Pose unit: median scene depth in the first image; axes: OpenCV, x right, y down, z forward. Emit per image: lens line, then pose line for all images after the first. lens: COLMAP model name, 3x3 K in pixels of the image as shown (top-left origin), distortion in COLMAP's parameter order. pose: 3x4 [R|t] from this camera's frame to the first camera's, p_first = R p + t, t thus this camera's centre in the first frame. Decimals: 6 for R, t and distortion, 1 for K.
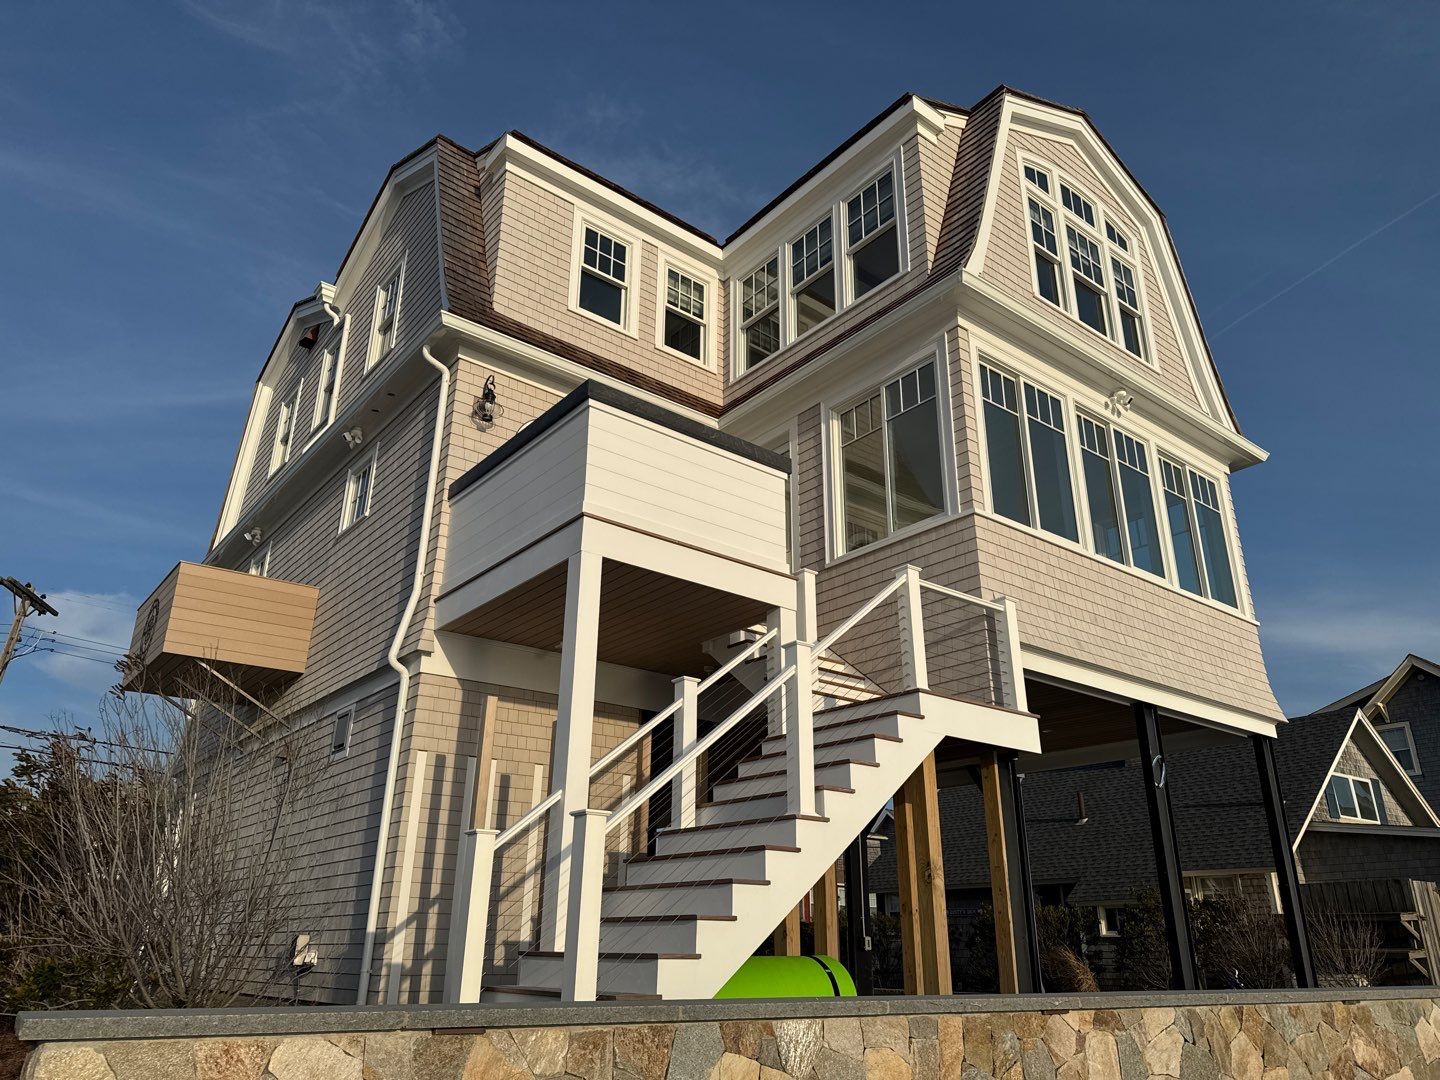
lens RADIAL K [[1002.4, 0, 720.0], [0, 1002.4, 540.0], [0, 0, 1]] dist [0.099096, -0.003605]
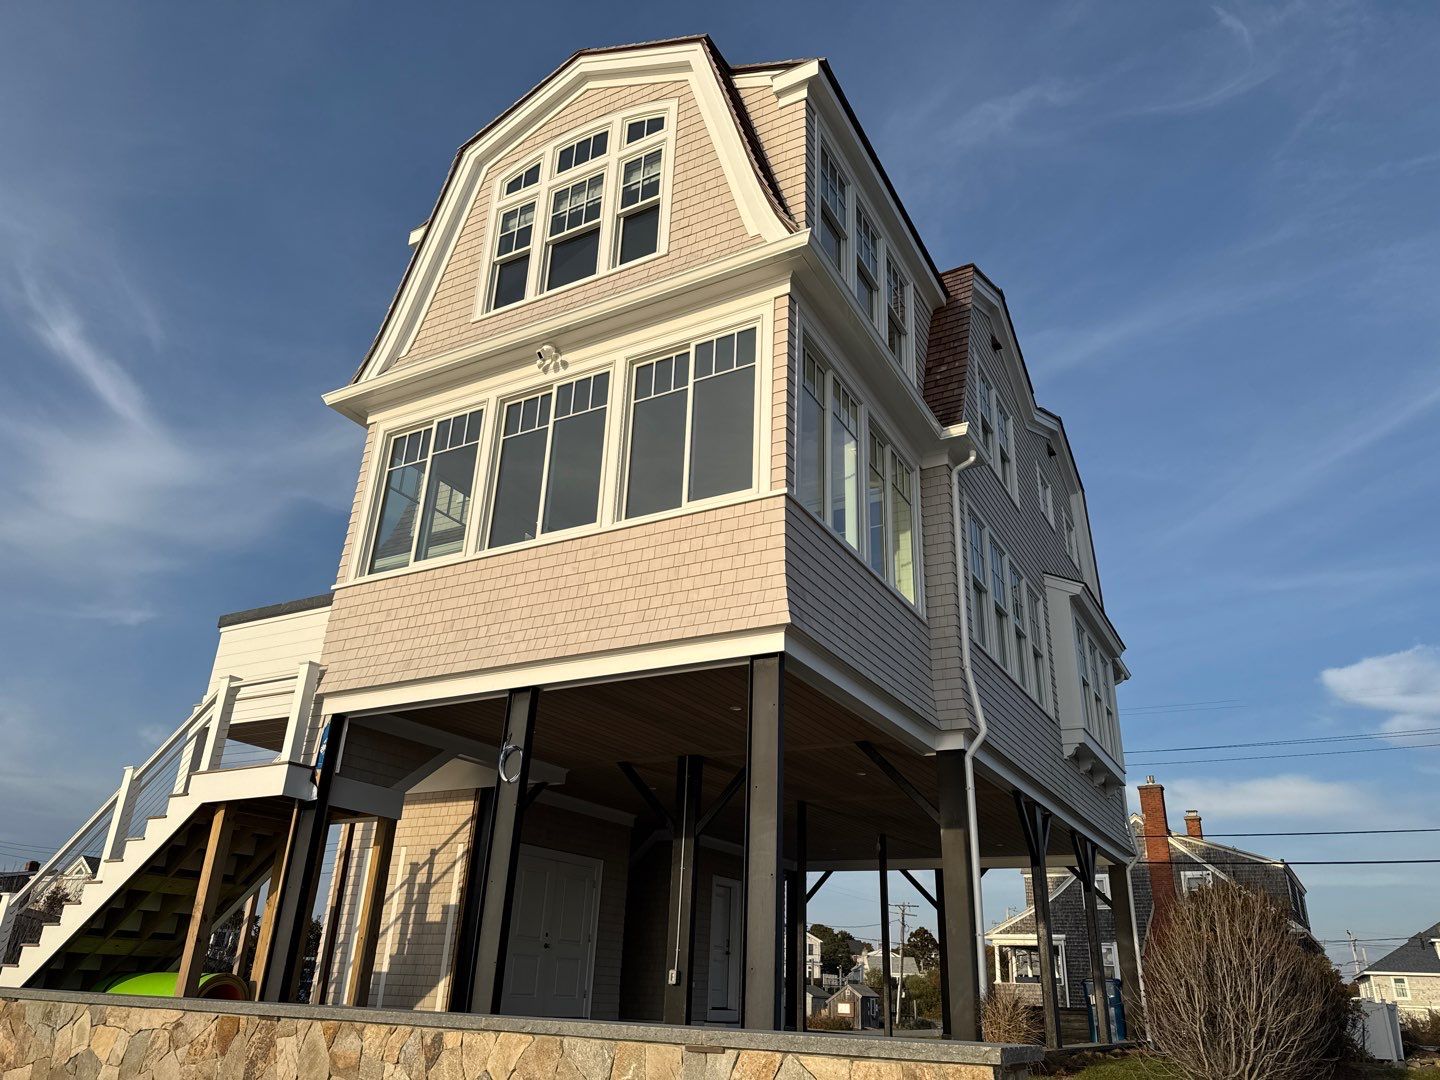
lens RADIAL K [[1023.1, 0, 720.0], [0, 1023.1, 540.0], [0, 0, 1]] dist [0.080052, -0.121997]
pose [[0.375743, -0.374391, -0.847731, 1.273533], [0.318478, 0.911214, -0.261267, 0.327598], [0.870281, -0.171814, 0.461618, 0.747497]]
